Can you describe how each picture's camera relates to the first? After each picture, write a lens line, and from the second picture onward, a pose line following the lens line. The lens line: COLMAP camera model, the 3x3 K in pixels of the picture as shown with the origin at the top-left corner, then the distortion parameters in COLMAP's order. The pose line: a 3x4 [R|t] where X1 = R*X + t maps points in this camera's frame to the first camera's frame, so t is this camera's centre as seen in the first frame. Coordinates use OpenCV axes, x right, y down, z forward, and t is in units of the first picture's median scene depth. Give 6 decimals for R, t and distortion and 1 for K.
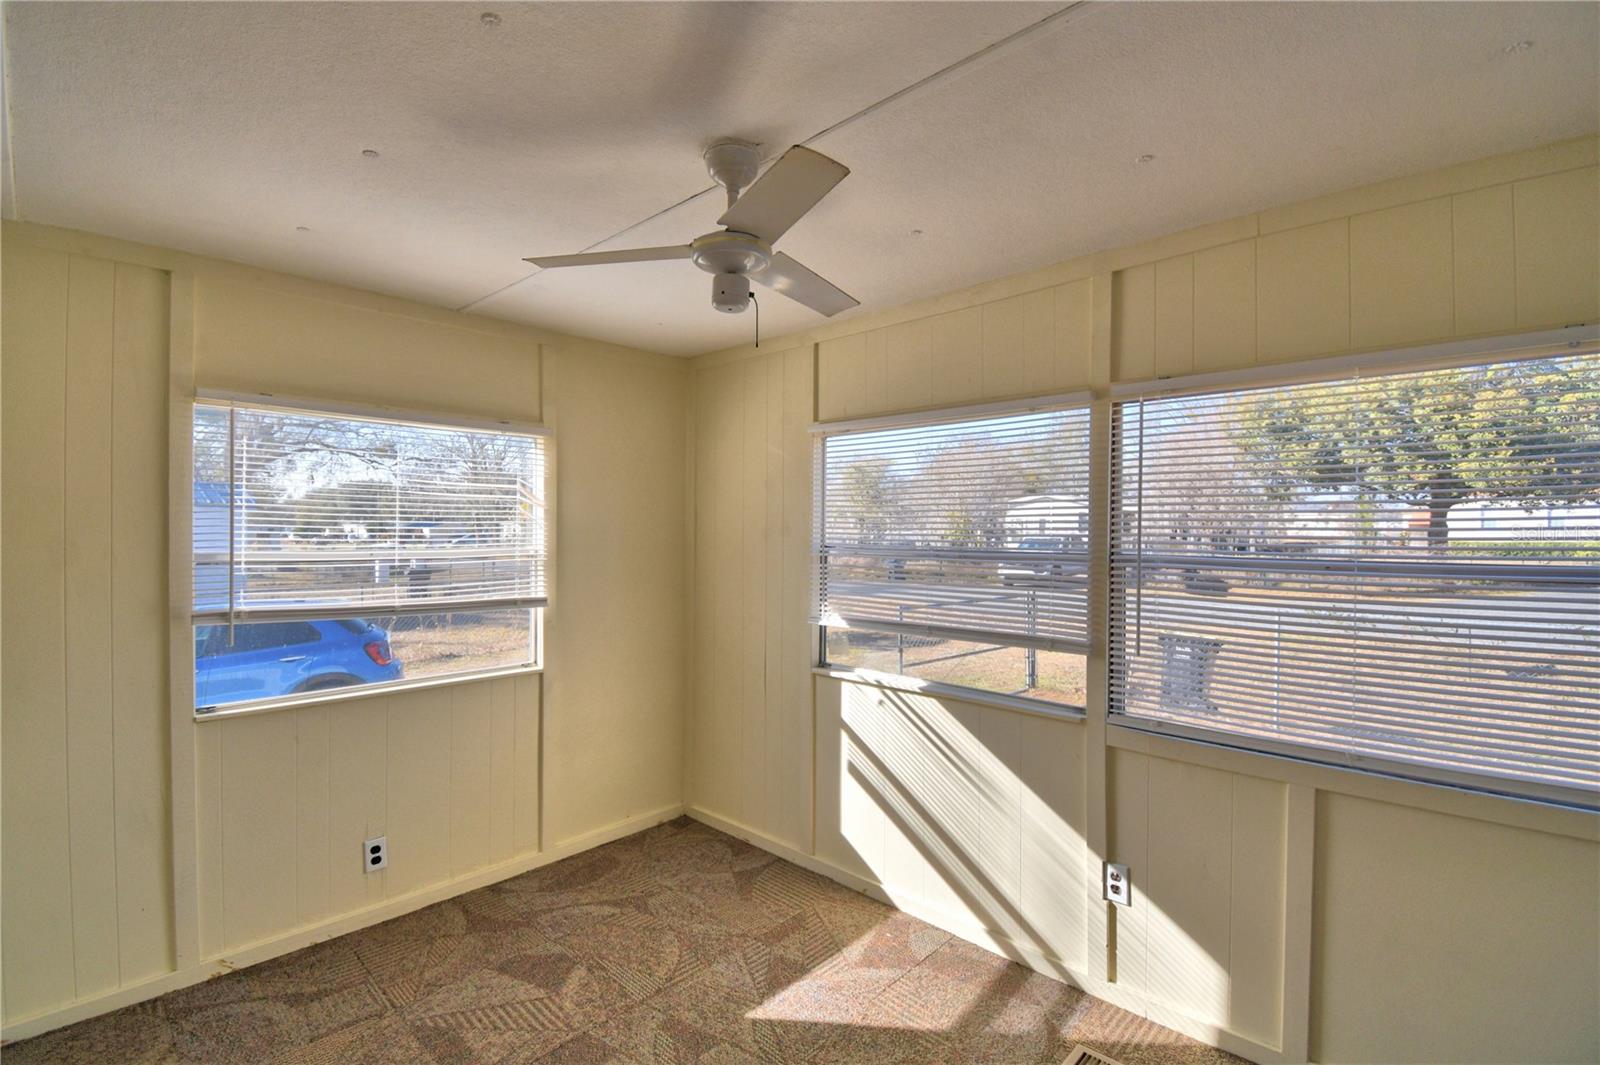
lens RADIAL K [[719.3, 0, 792.5], [0, 719.3, 525.4], [0, 0, 1]] dist [0.009514, -0.019702]
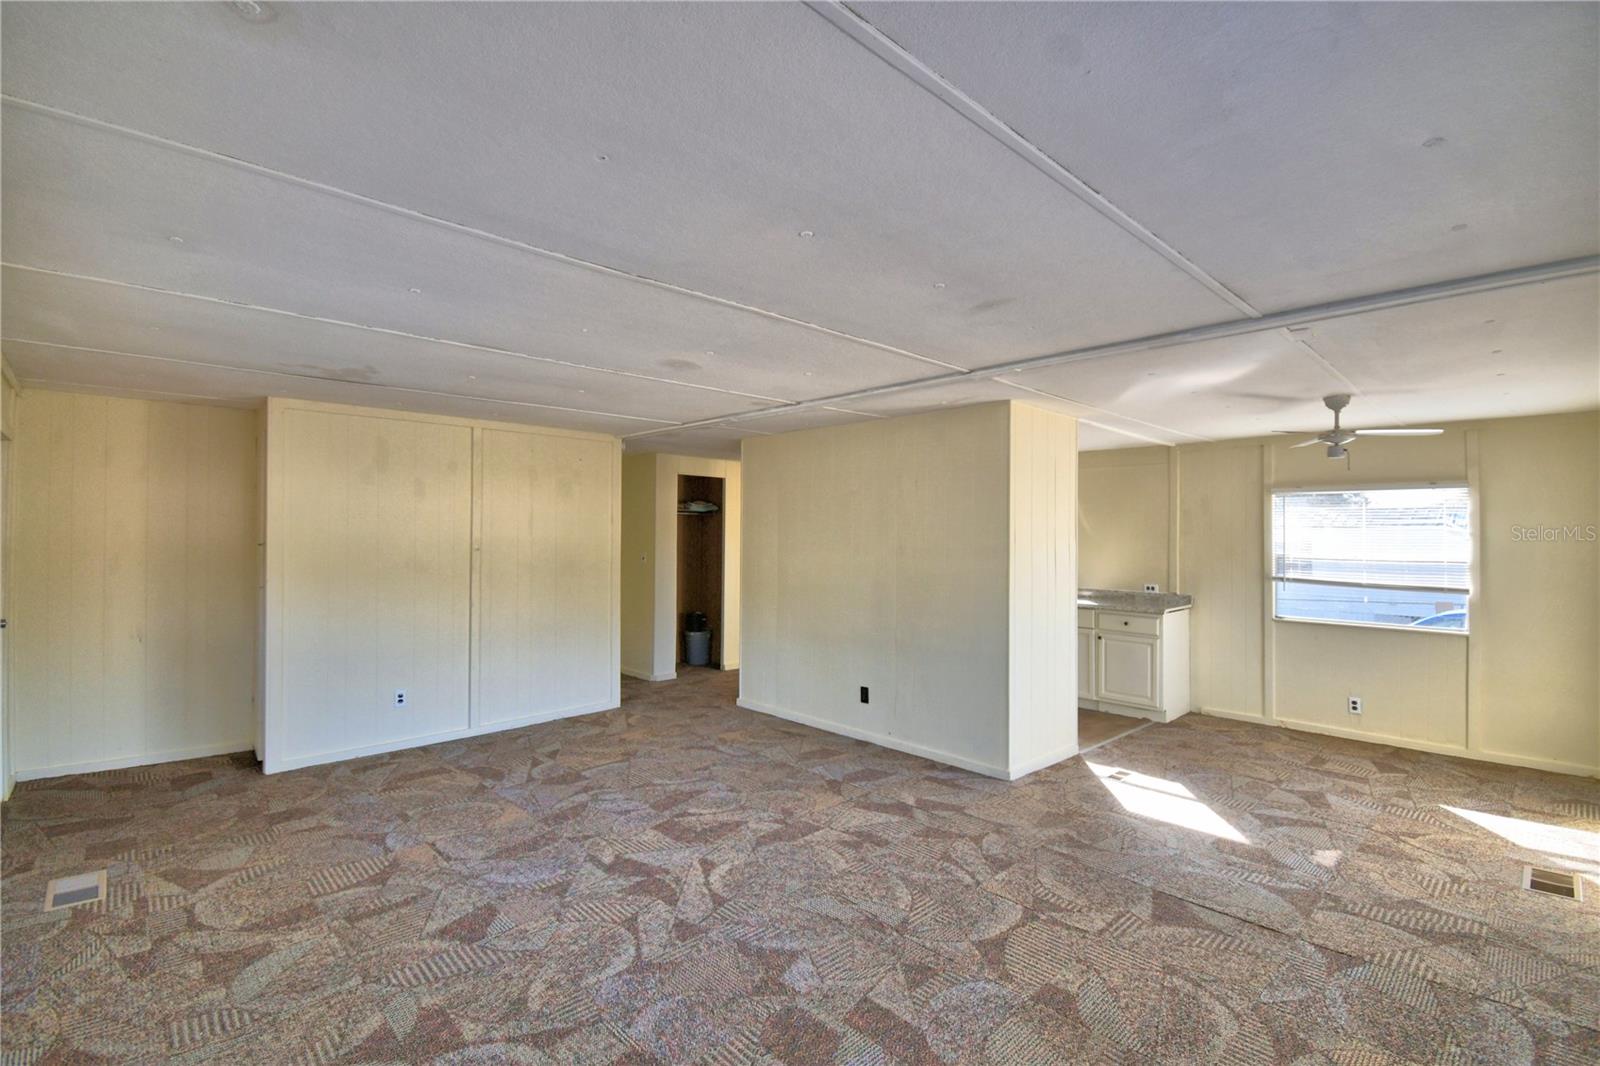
lens RADIAL K [[730.2, 0, 795.2], [0, 730.2, 529.4], [0, 0, 1]] dist [0.025195, -0.030904]
pose [[-0.042246, -0.012888, -0.999024, 1.508206], [-0.012294, 0.999848, -0.012379, 0.007411], [0.999032, 0.011759, -0.042398, -0.476195]]
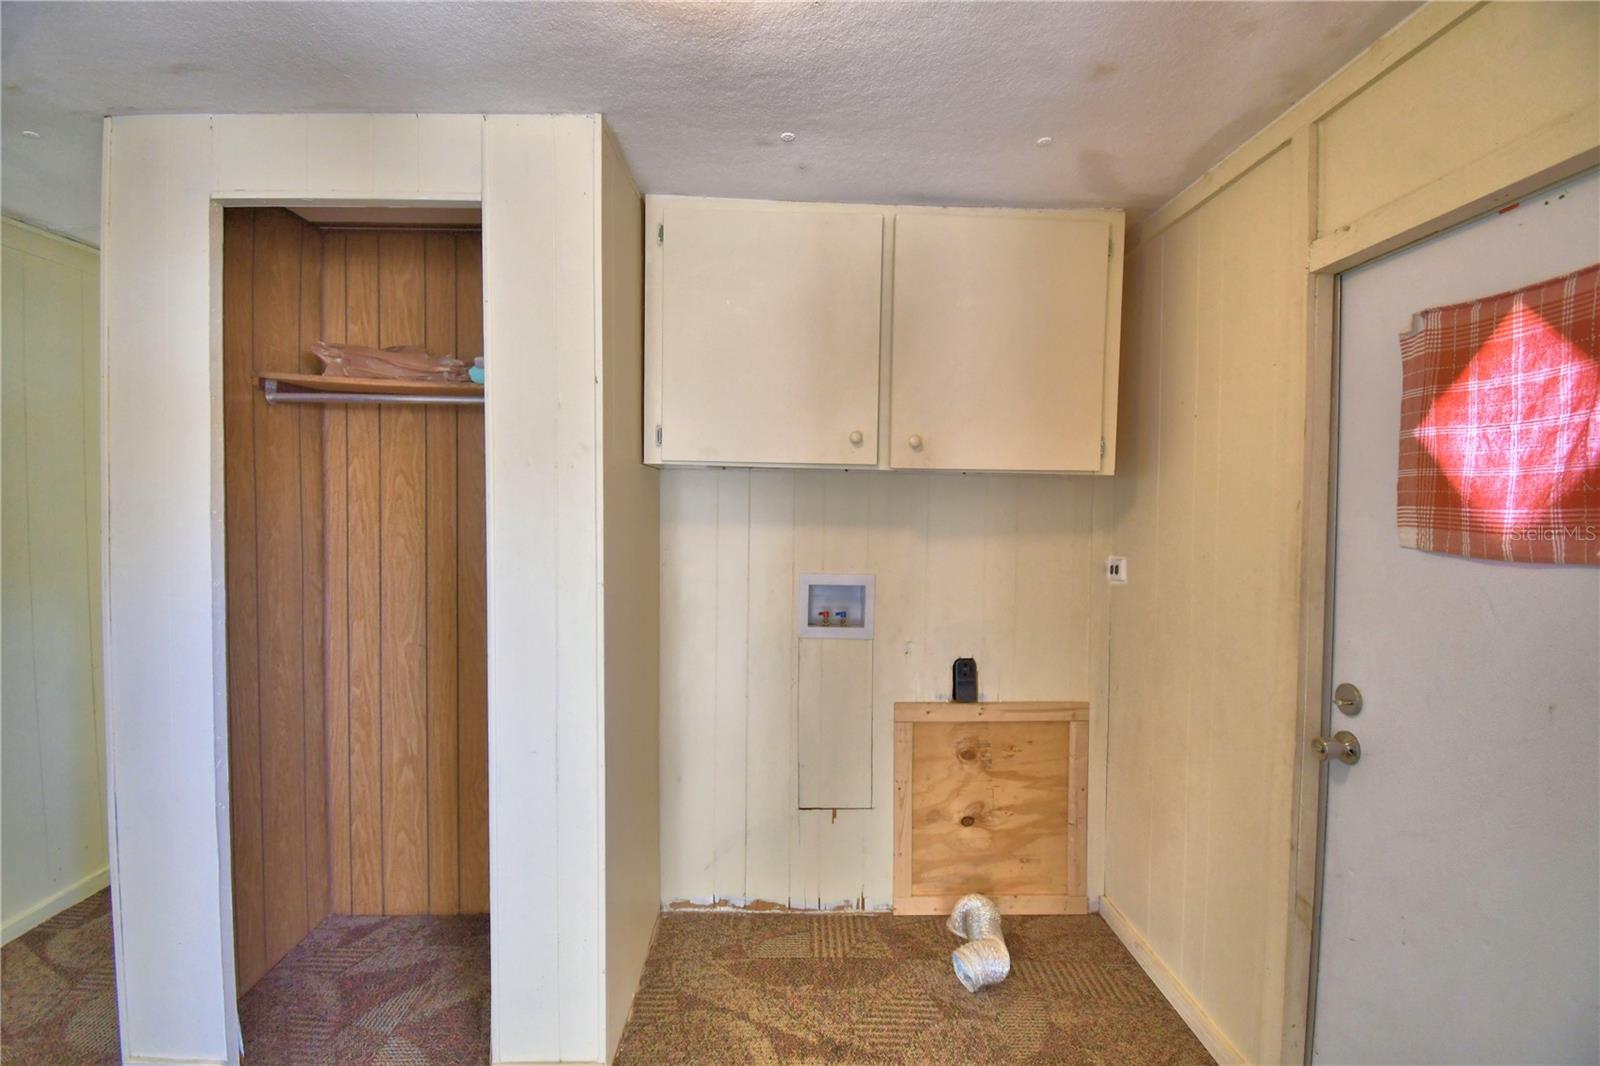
lens RADIAL K [[699.5, 0, 796.4], [0, 699.5, 530.9], [0, 0, 1]] dist [0.018173, -0.024711]
pose [[-0.709909, 0.014883, -0.704136, -1.169863], [-0.011117, 0.999415, 0.032332, 0.009008], [0.704205, 0.030780, -0.709329, -0.281633]]
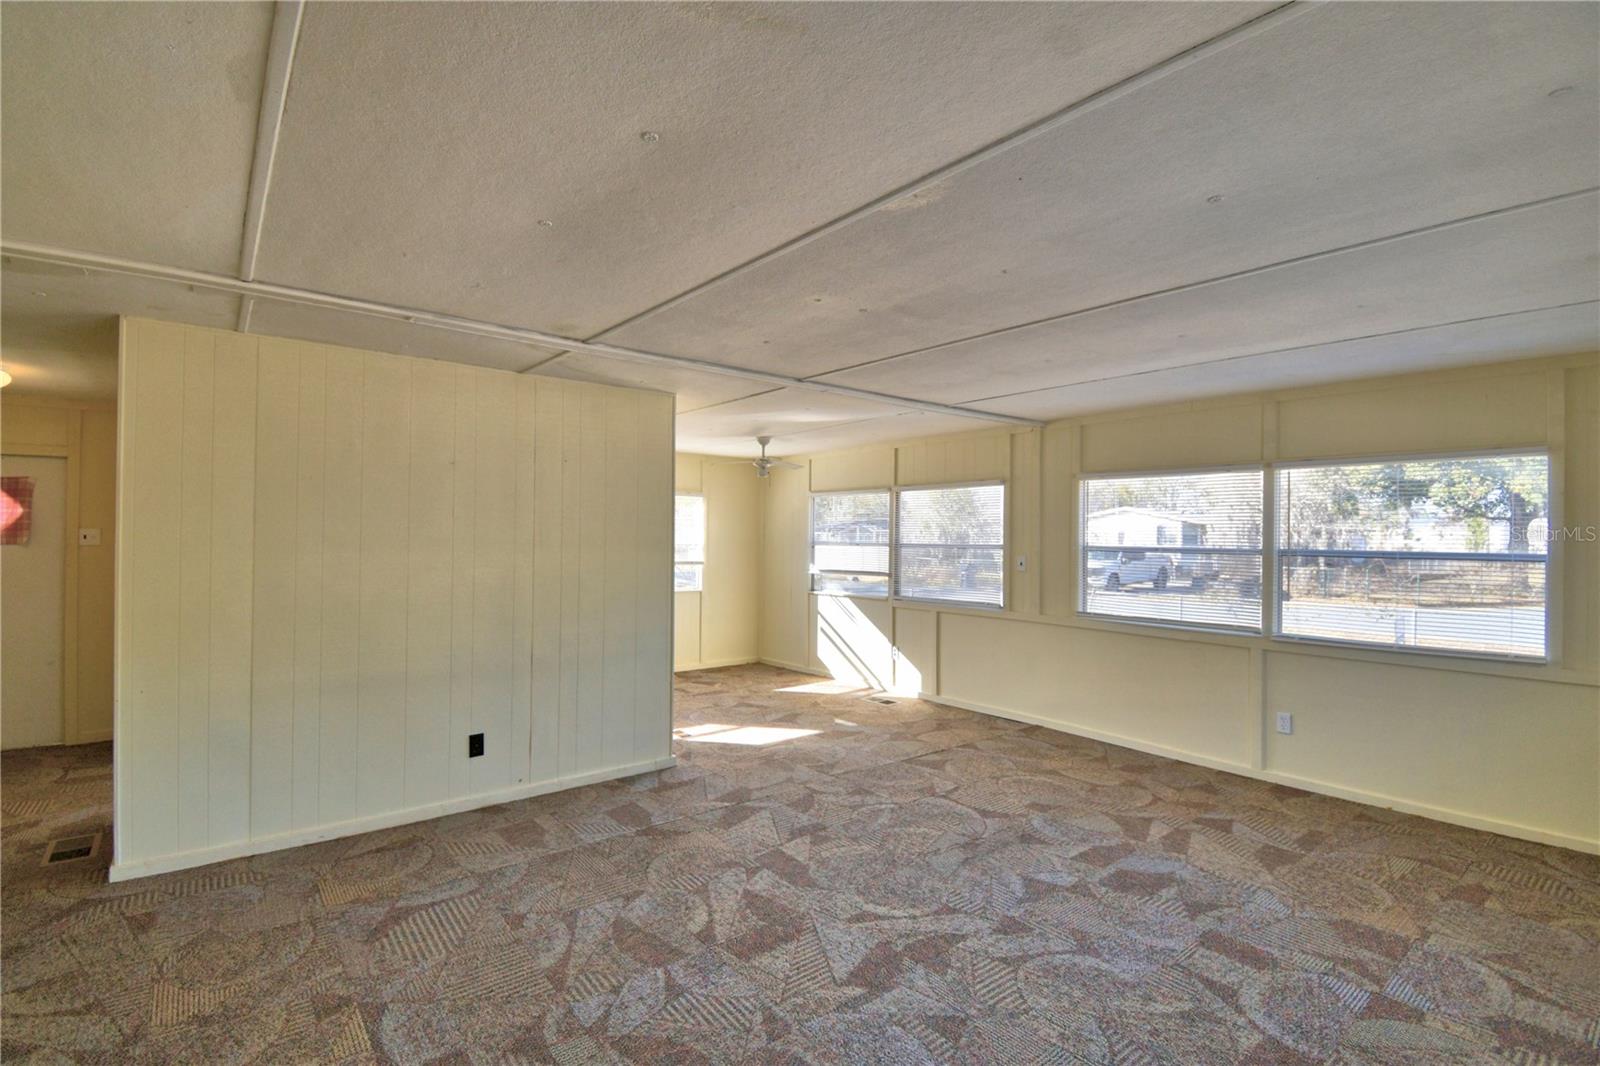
lens RADIAL K [[730.2, 0, 795.2], [0, 730.2, 529.4], [0, 0, 1]] dist [0.025195, -0.030904]
pose [[0.991520, 0.004273, -0.129887, 0.348193], [-0.005799, 0.999918, -0.011377, 0.018651], [0.129828, 0.012034, 0.991464, -1.682932]]
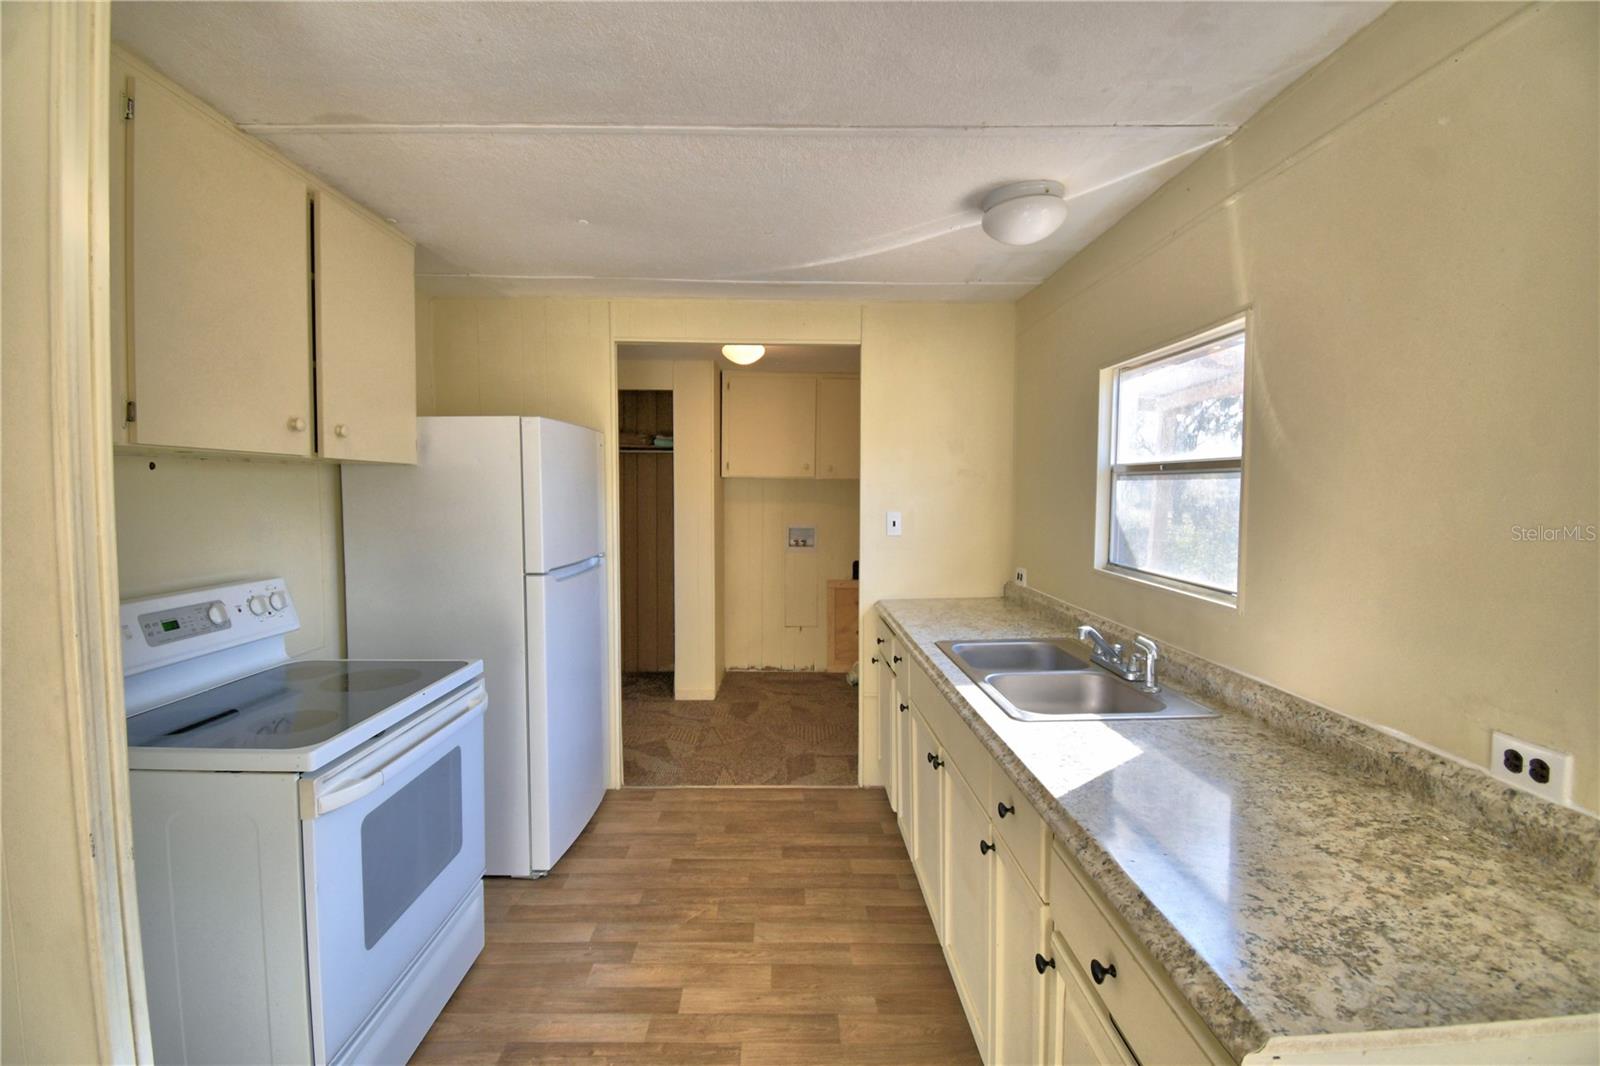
lens RADIAL K [[699.5, 0, 796.4], [0, 699.5, 530.9], [0, 0, 1]] dist [0.018173, -0.024711]
pose [[-0.710627, 0.030043, -0.702928, -0.385506], [-0.008248, 0.998664, 0.051021, 0.009635], [0.703521, 0.042054, -0.709429, 0.564590]]
